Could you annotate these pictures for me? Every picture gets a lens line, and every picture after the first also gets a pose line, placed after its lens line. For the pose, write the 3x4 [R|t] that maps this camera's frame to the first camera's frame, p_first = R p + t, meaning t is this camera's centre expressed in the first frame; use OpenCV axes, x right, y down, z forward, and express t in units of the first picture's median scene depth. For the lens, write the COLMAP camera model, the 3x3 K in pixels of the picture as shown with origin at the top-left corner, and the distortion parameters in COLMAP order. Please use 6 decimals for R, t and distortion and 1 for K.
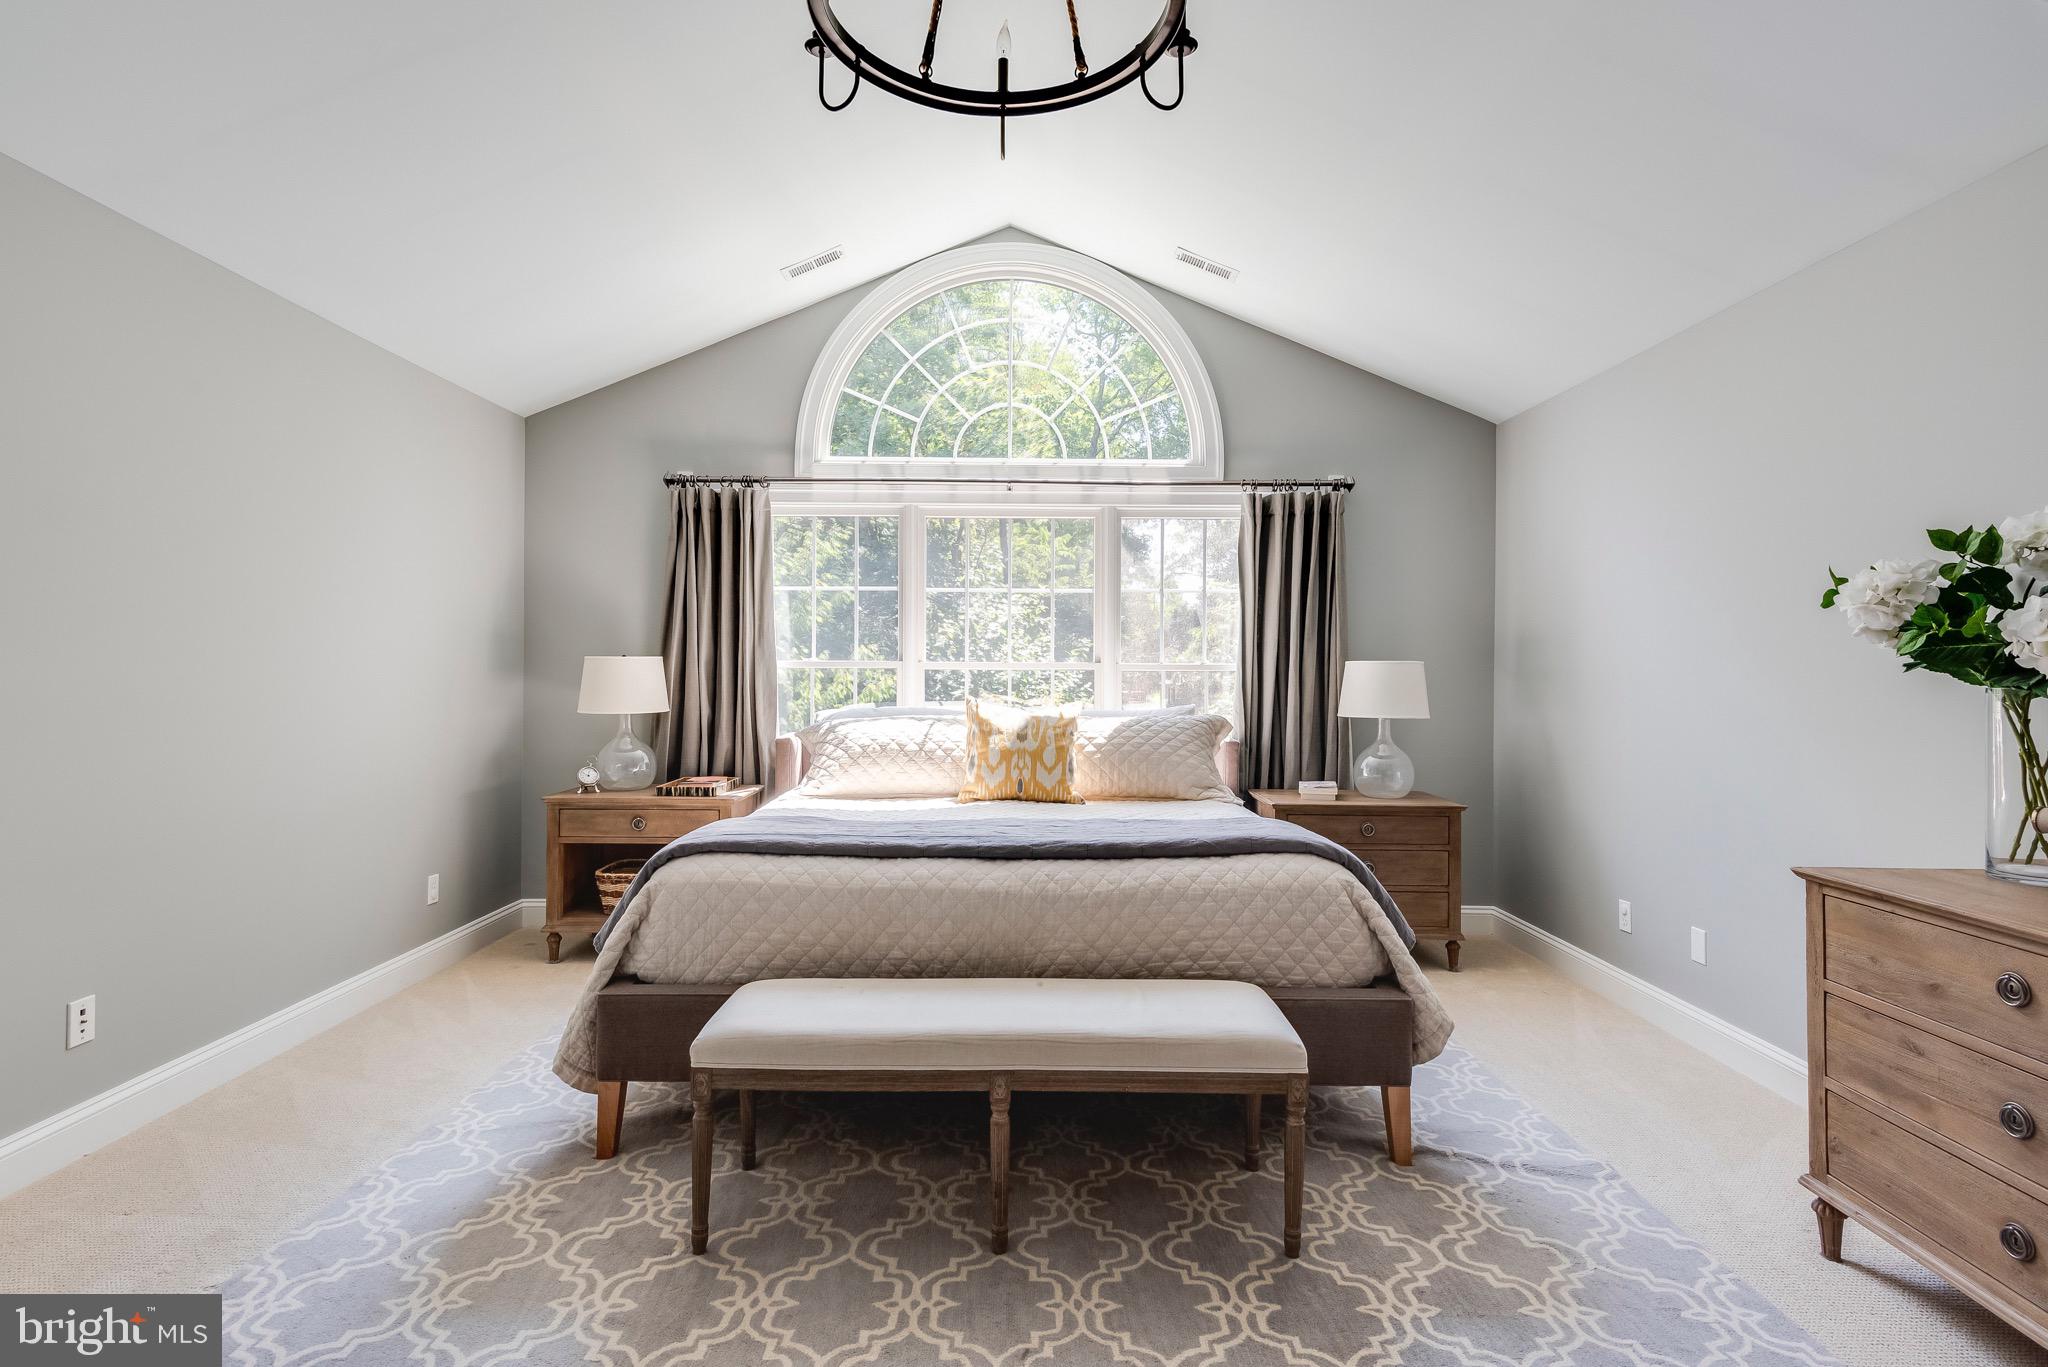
lens RADIAL K [[908.1, 0, 967.2], [0, 908.1, 668.6], [0, 0, 1]] dist [0.008210, 0.001390]
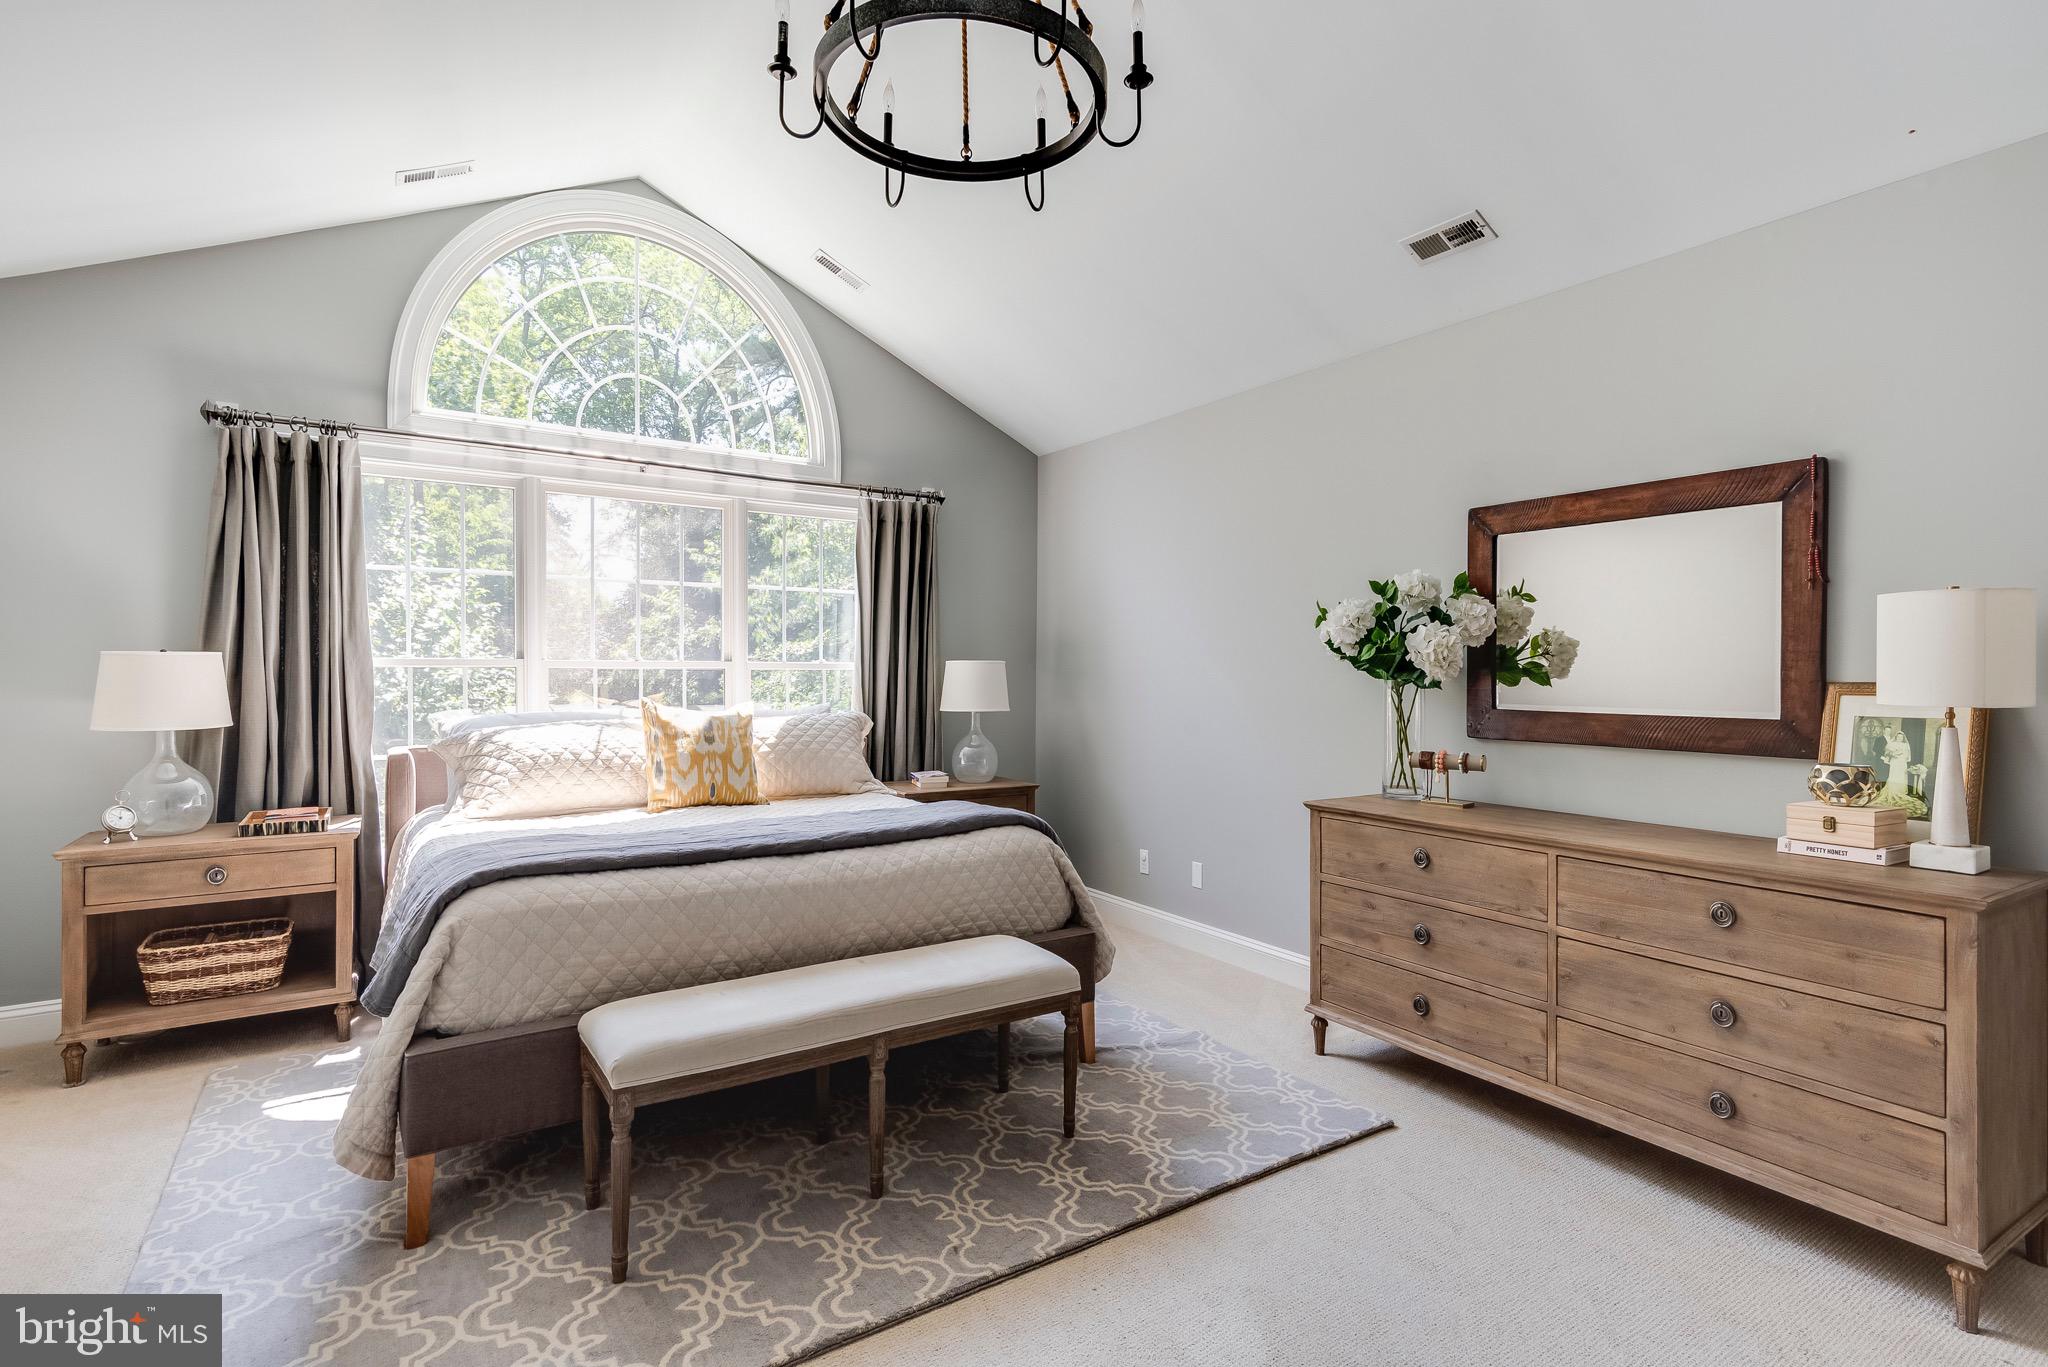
lens RADIAL K [[992.2, 0, 1006.9], [0, 992.2, 684.3], [0, 0, 1]] dist [0.007882, 0.000071]
pose [[0.826658, -0.009717, 0.562620, -0.392622], [-0.000873, 0.999828, 0.018551, -0.003781], [-0.562703, -0.015826, 0.826507, -0.059492]]
